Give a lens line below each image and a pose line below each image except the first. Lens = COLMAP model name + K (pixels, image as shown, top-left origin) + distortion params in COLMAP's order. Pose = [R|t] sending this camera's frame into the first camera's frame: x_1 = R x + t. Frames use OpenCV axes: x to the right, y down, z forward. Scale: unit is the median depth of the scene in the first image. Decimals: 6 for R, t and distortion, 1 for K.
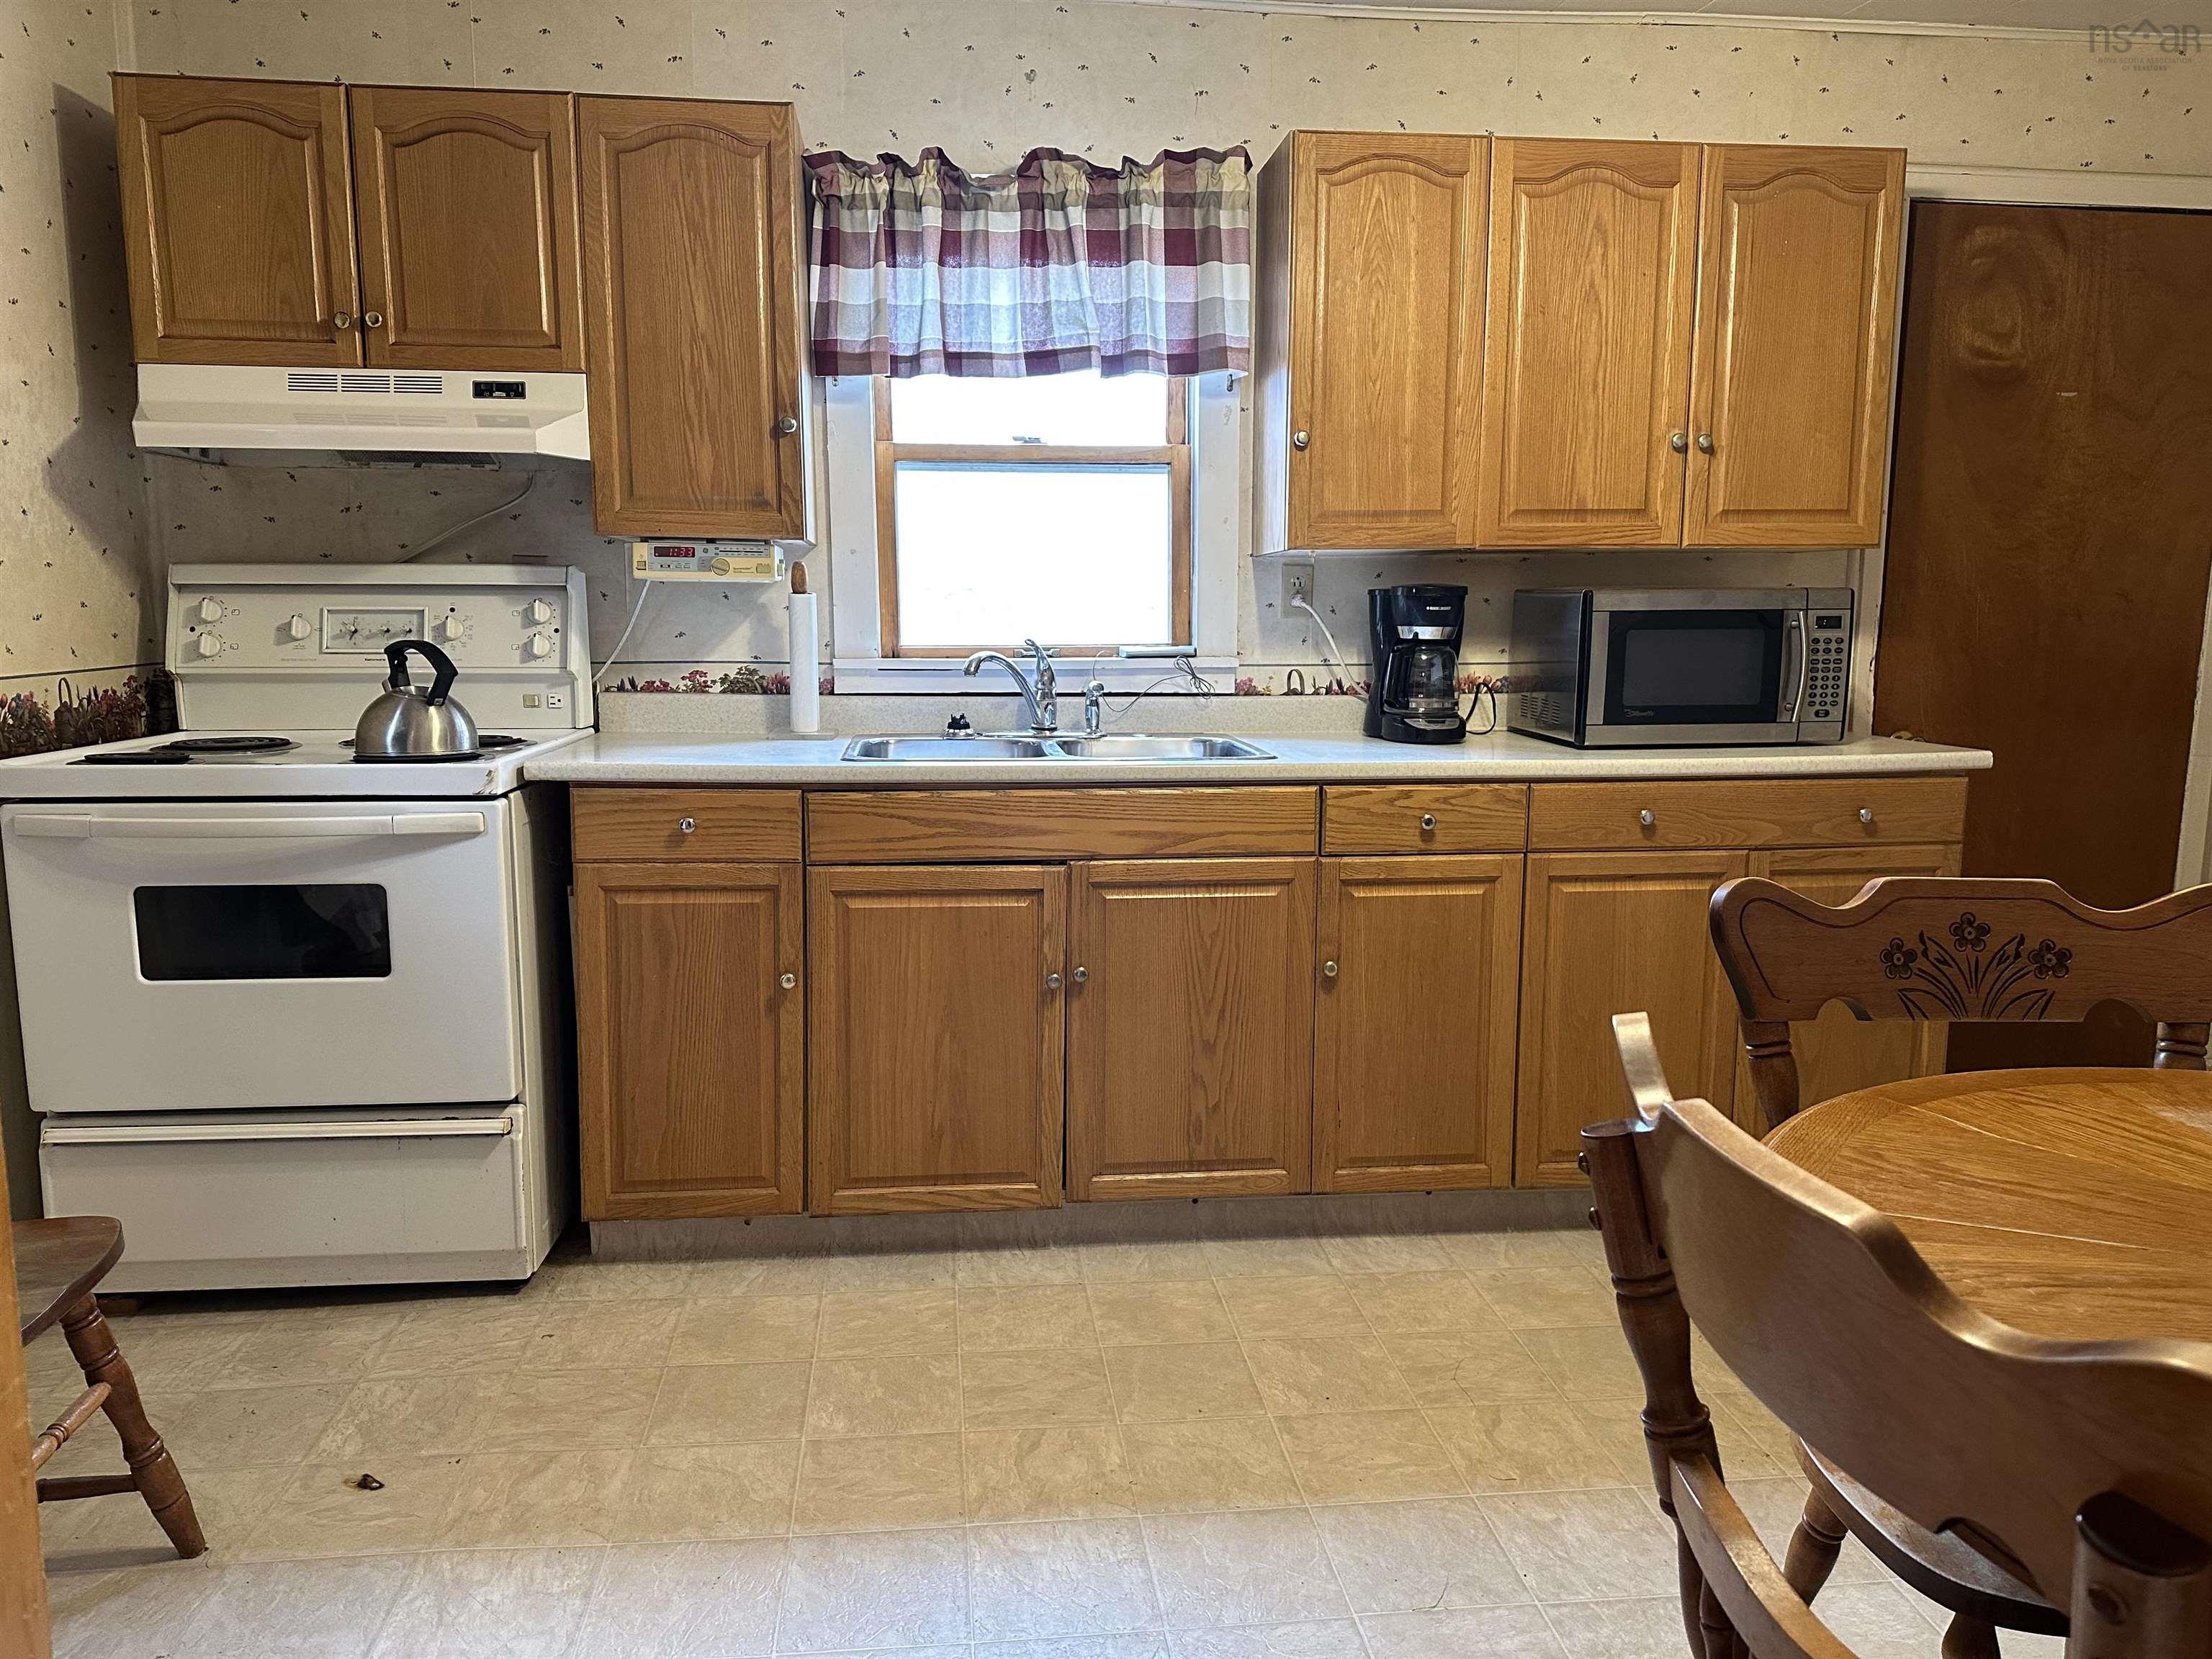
lens RADIAL K [[1520.3, 0, 1093.3], [0, 1520.3, 818.4], [0, 0, 1]] dist [0.124119, -0.182819]
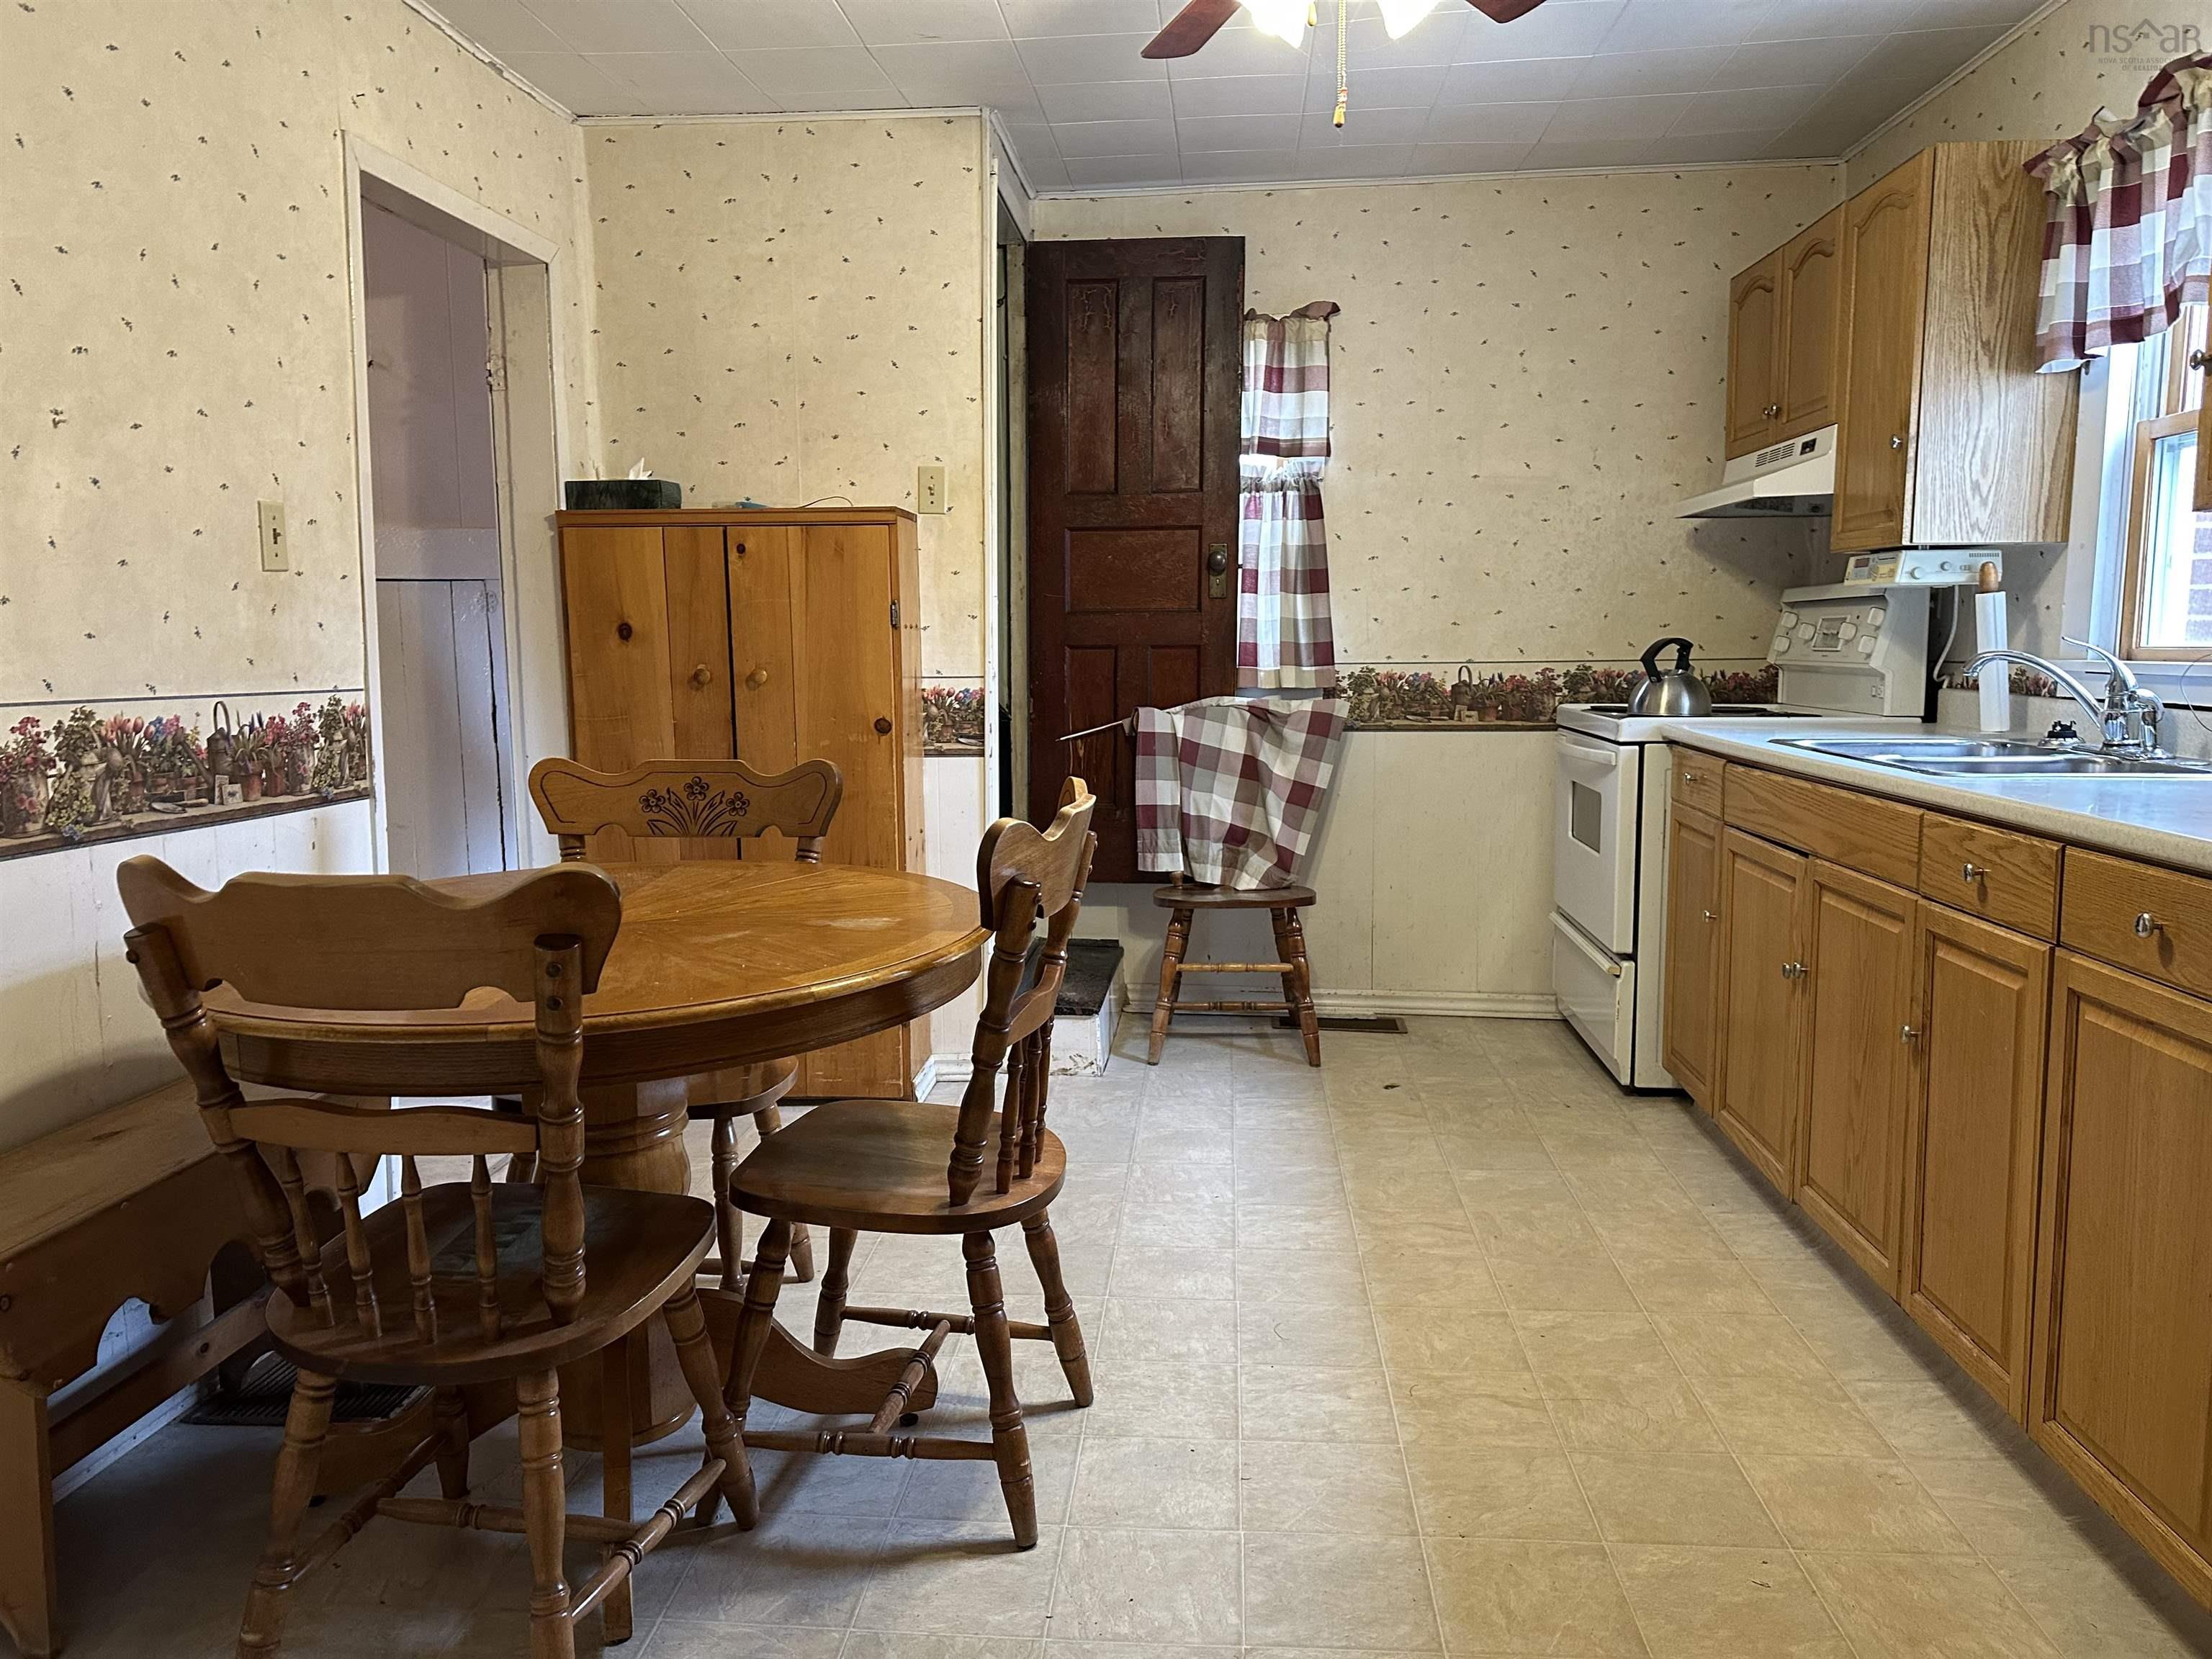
lens RADIAL K [[1520.3, 0, 1093.3], [0, 1520.3, 818.4], [0, 0, 1]] dist [0.124119, -0.182819]
pose [[-0.197468, 0.110650, -0.974045, 1.154471], [-0.122388, 0.983053, 0.136485, -0.083766], [0.972639, 0.146163, -0.180579, 0.789074]]
